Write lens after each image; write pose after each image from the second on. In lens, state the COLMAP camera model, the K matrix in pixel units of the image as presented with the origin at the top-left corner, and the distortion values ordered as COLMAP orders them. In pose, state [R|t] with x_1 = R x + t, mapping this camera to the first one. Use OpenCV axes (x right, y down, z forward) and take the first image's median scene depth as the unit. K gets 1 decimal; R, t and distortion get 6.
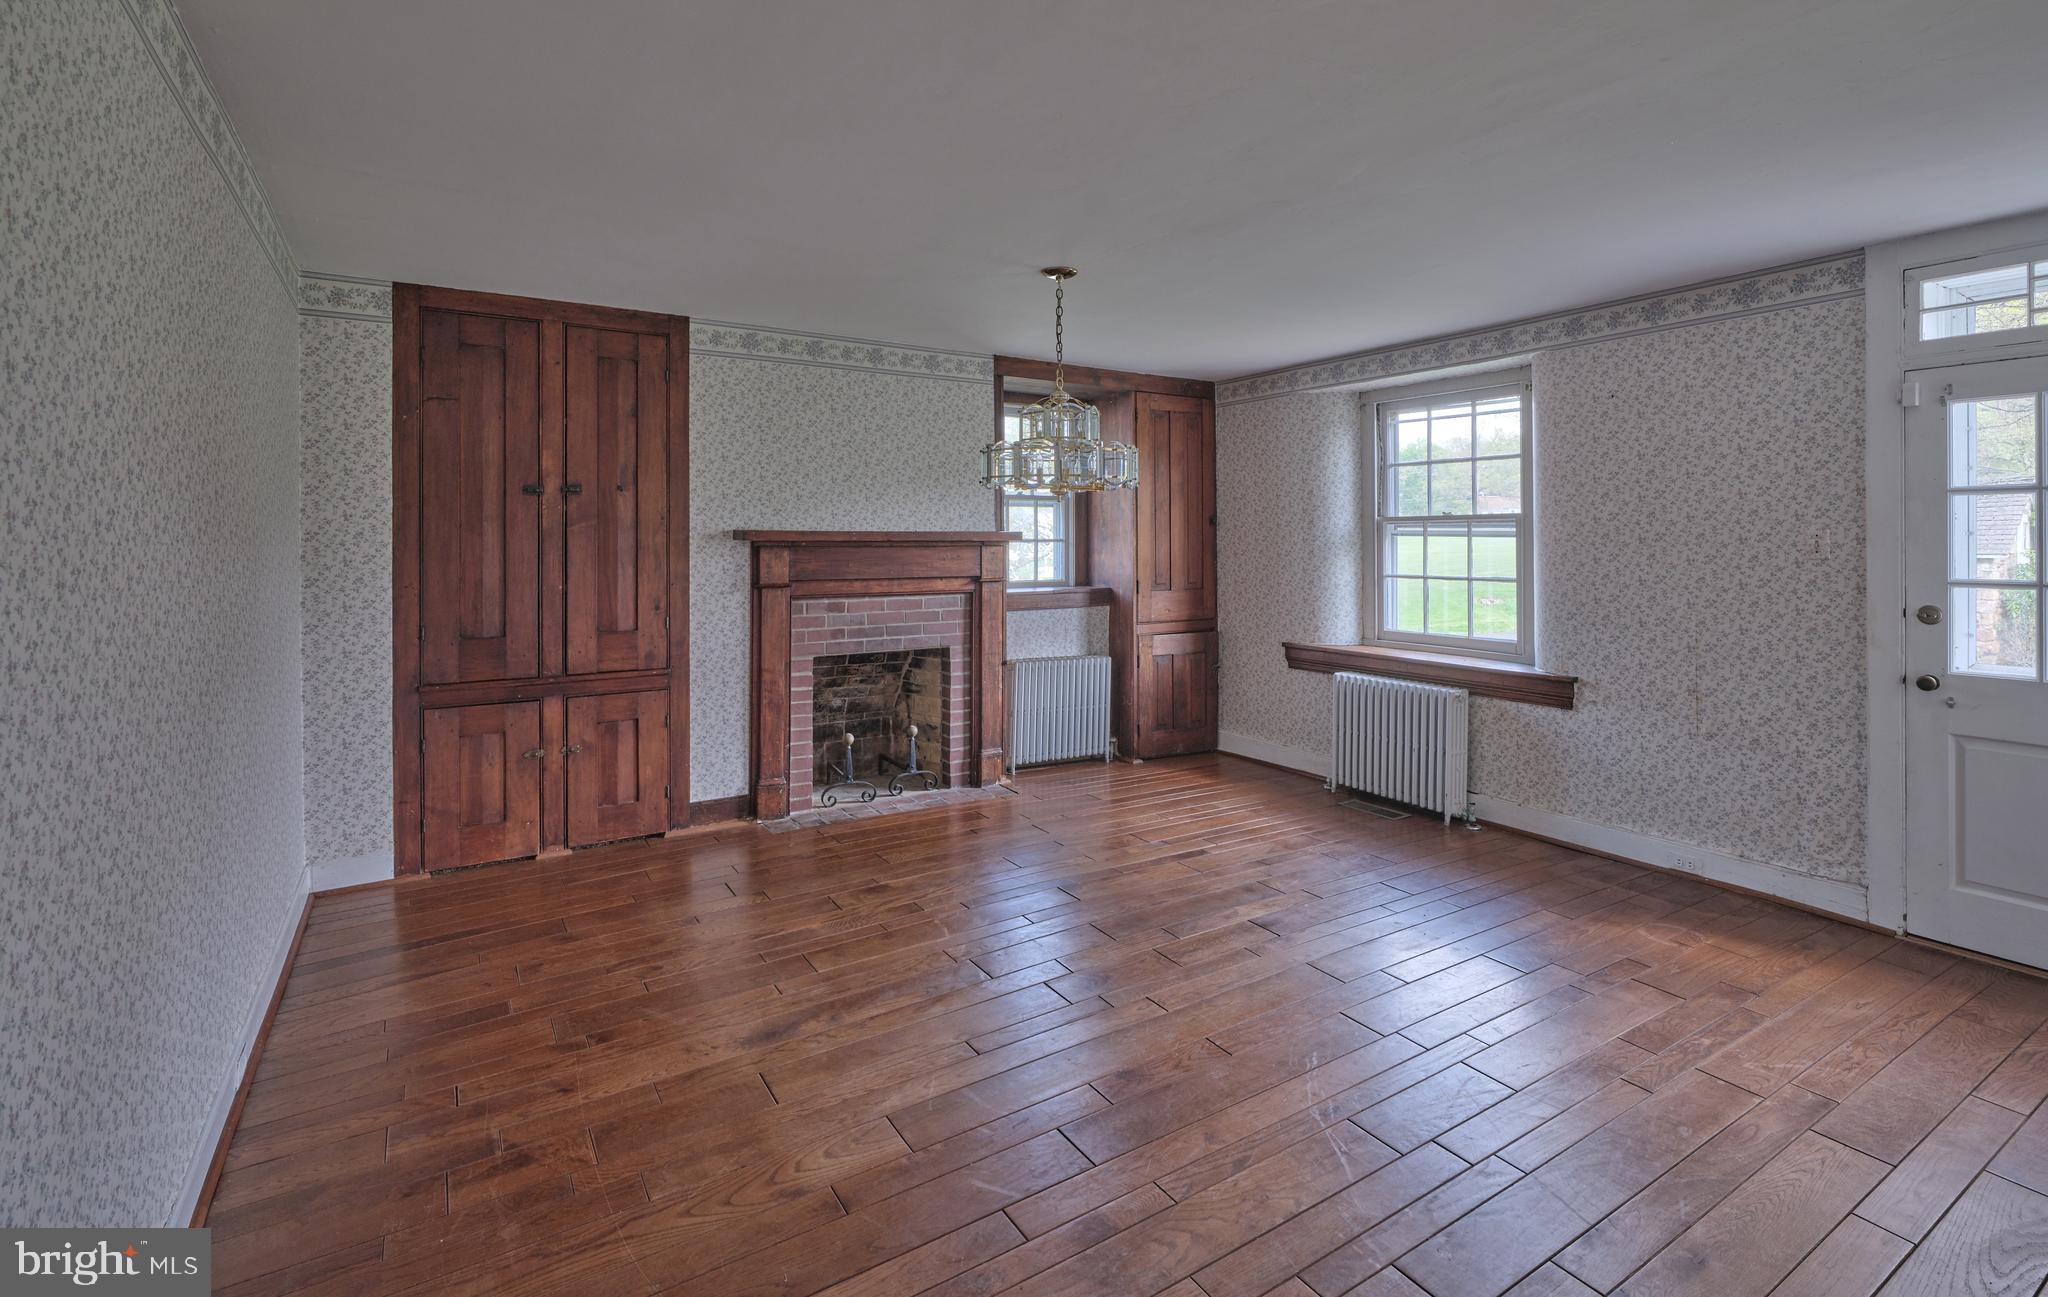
lens RADIAL K [[938.2, 0, 1021.1], [0, 938.2, 541.2], [0, 0, 1]] dist [-0.004150, 0.001996]
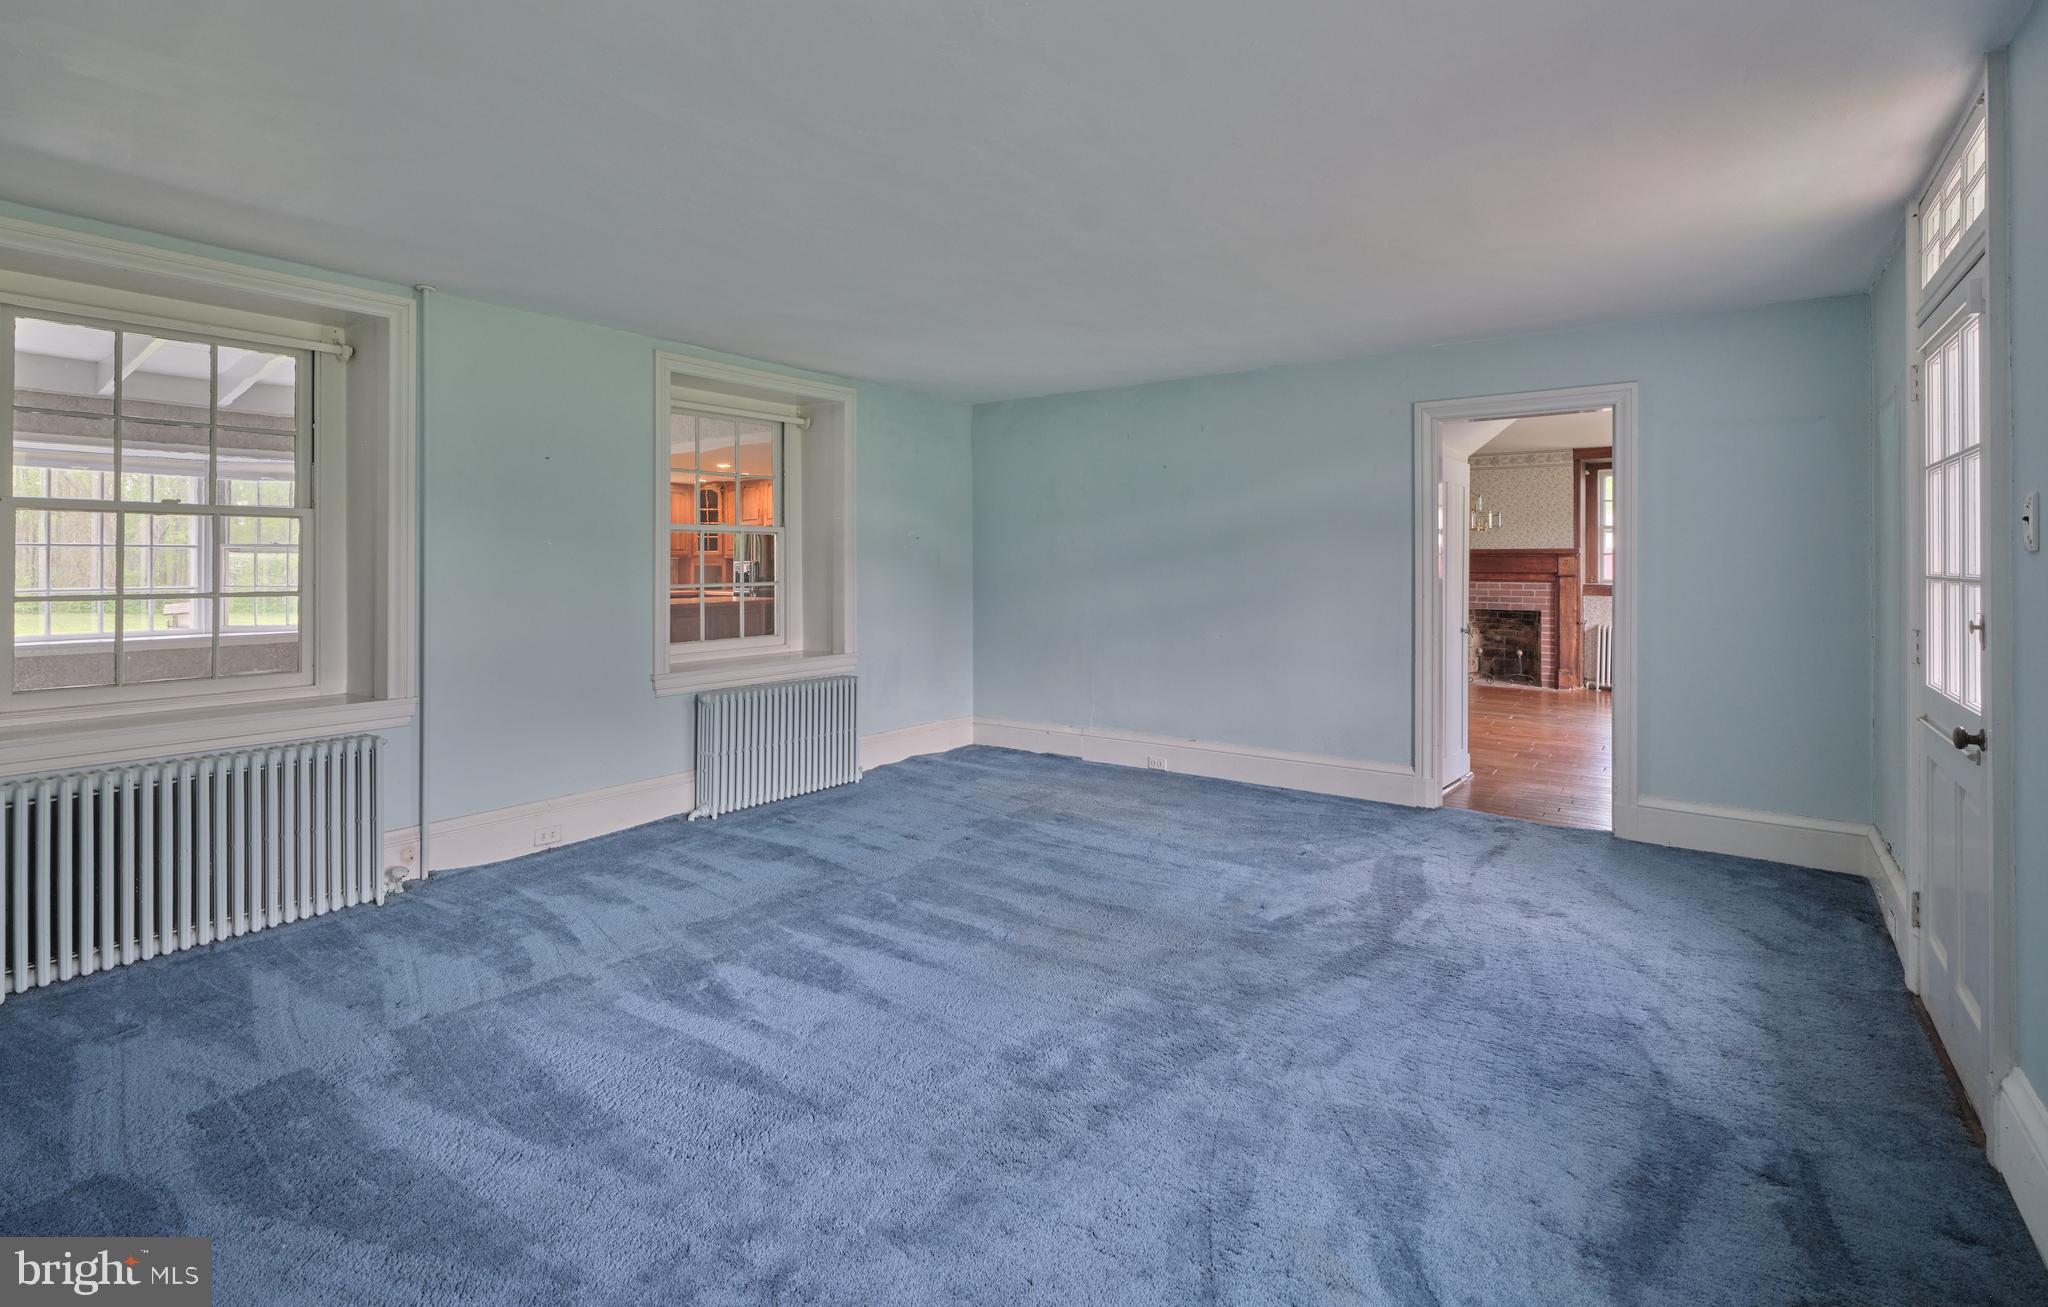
lens RADIAL K [[941.8, 0, 1027.1], [0, 941.8, 554.3], [0, 0, 1]] dist [-0.000933, 0.000628]
pose [[0.377074, -0.003053, -0.926178, 1.467655], [-0.007332, 0.999953, -0.006281, 0.023640], [0.926154, 0.009159, 0.377034, -0.747242]]
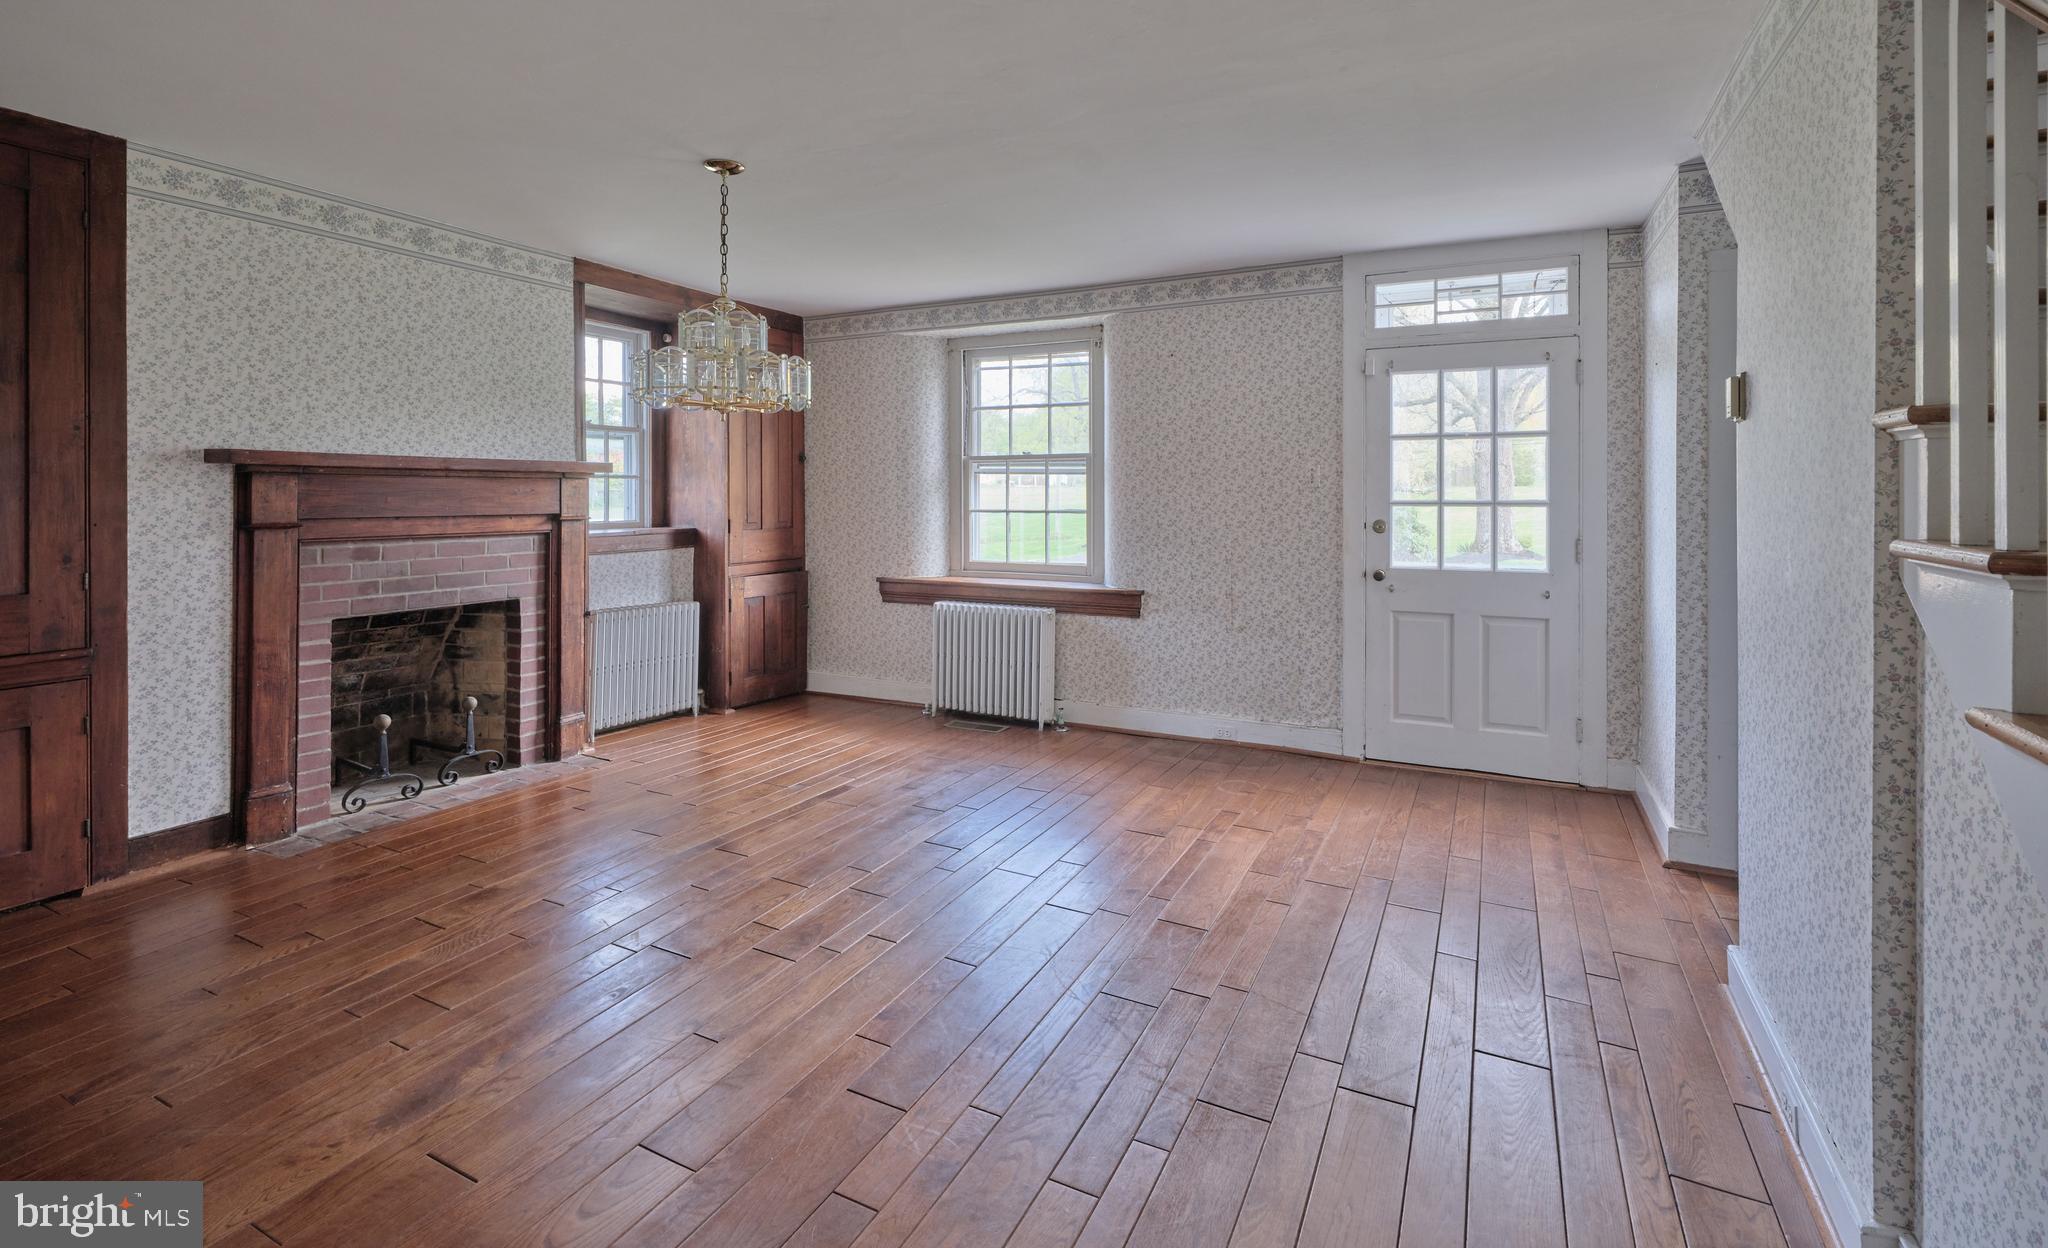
lens RADIAL K [[928.3, 0, 1018.3], [0, 928.3, 497.7], [0, 0, 1]] dist [-0.002296, 0.001240]
pose [[0.857397, -0.000836, 0.514655, -0.139925], [-0.000371, 0.999997, 0.002243, 0.023787], [-0.514656, -0.002114, 0.857394, 0.069269]]
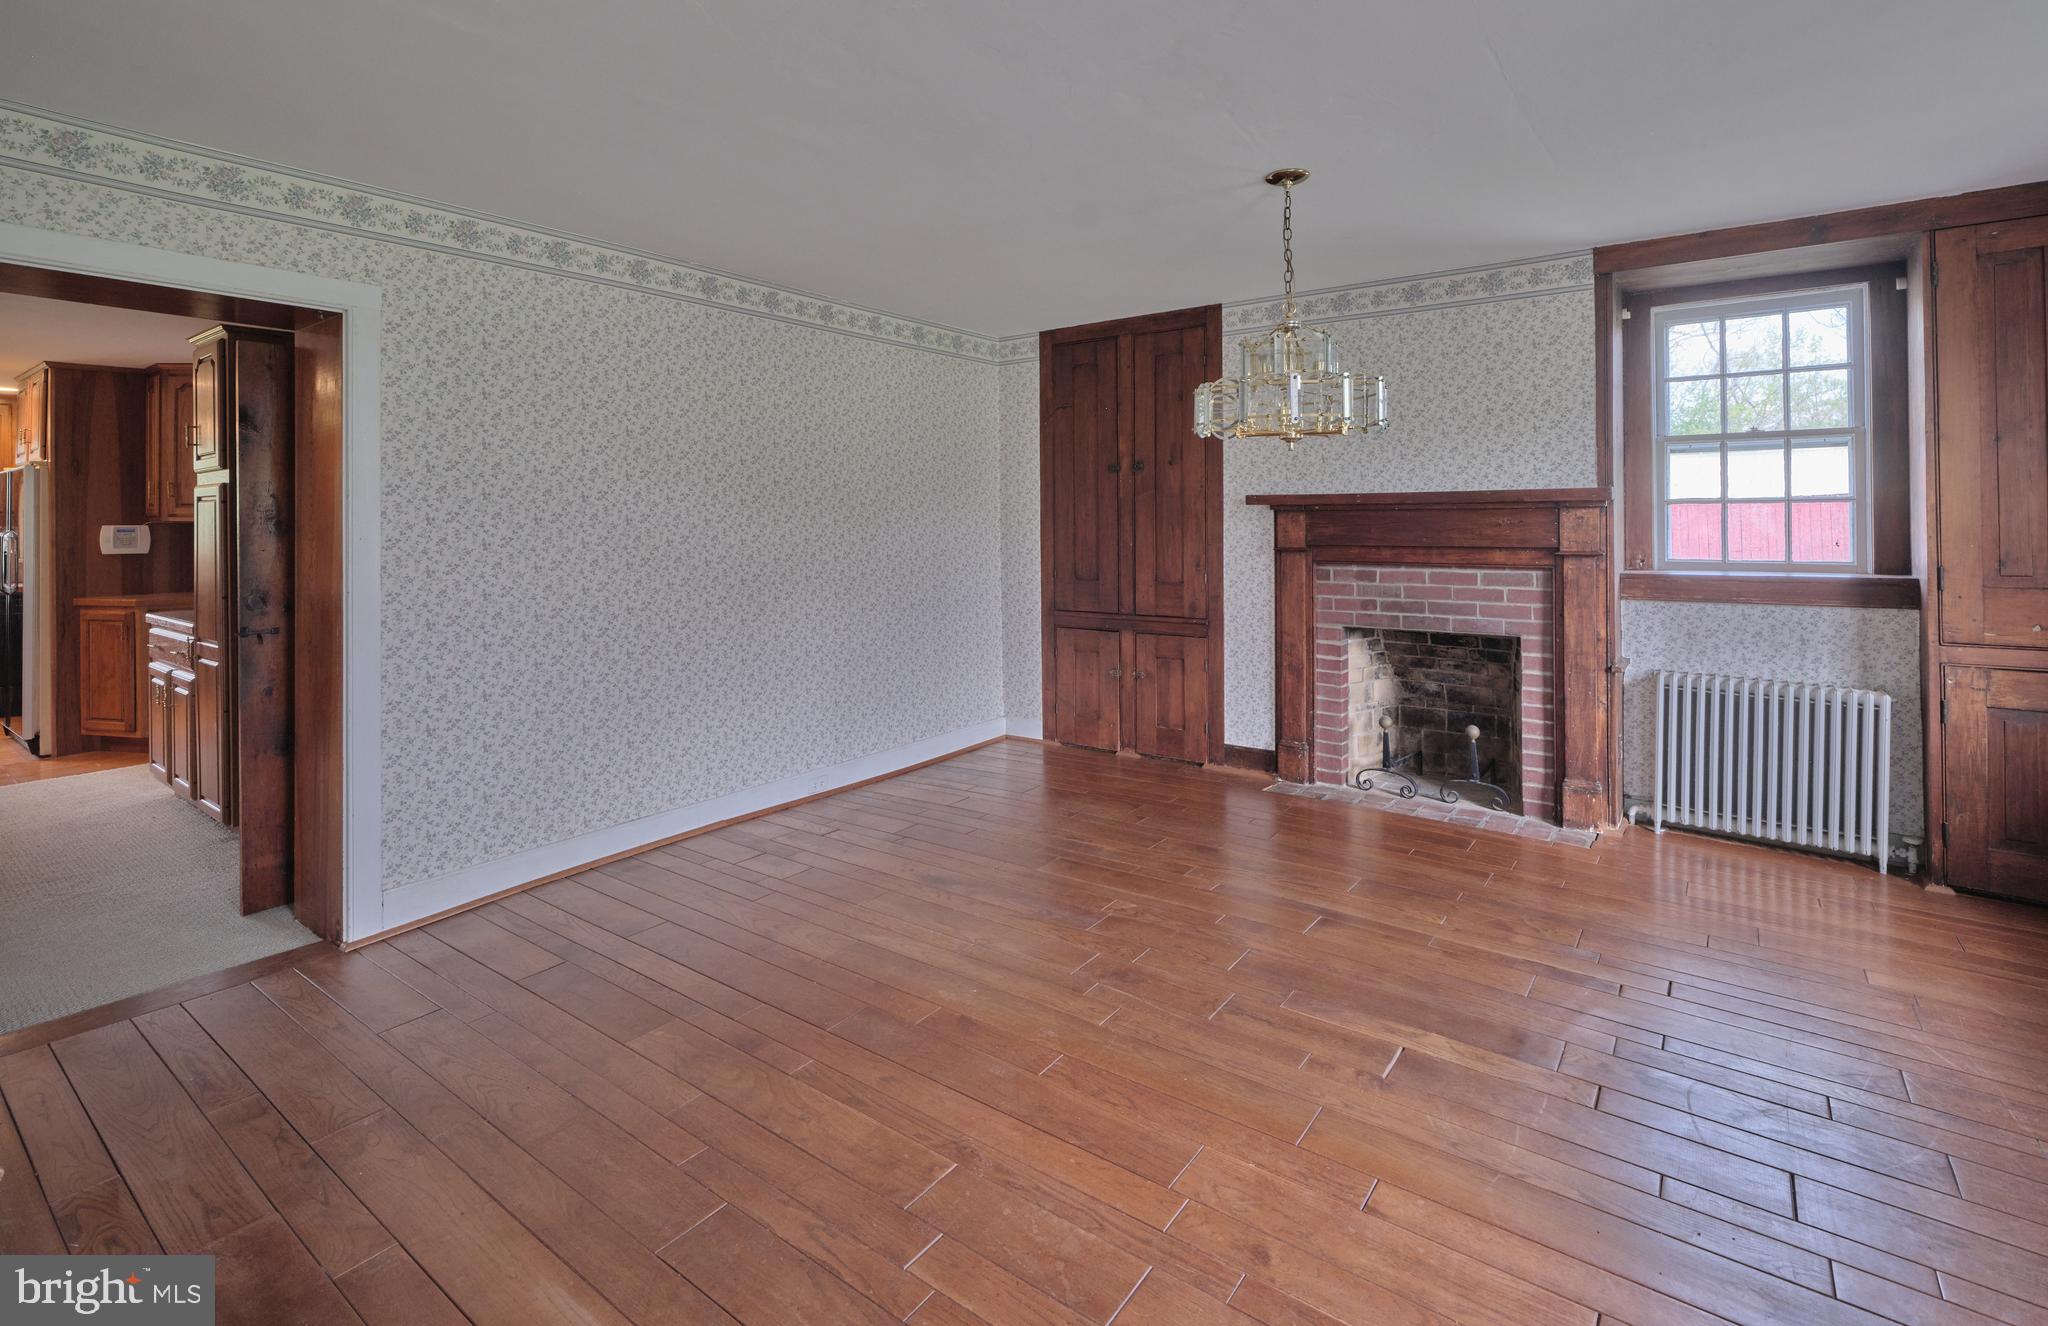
lens RADIAL K [[941.8, 0, 1026.9], [0, 941.8, 521.2], [0, 0, 1]] dist [-0.000933, 0.000628]
pose [[0.368906, -0.001403, -0.929466, 0.587692], [0.004607, 0.999989, 0.000319, 0.015707], [0.929455, -0.004399, 0.368909, 0.373970]]
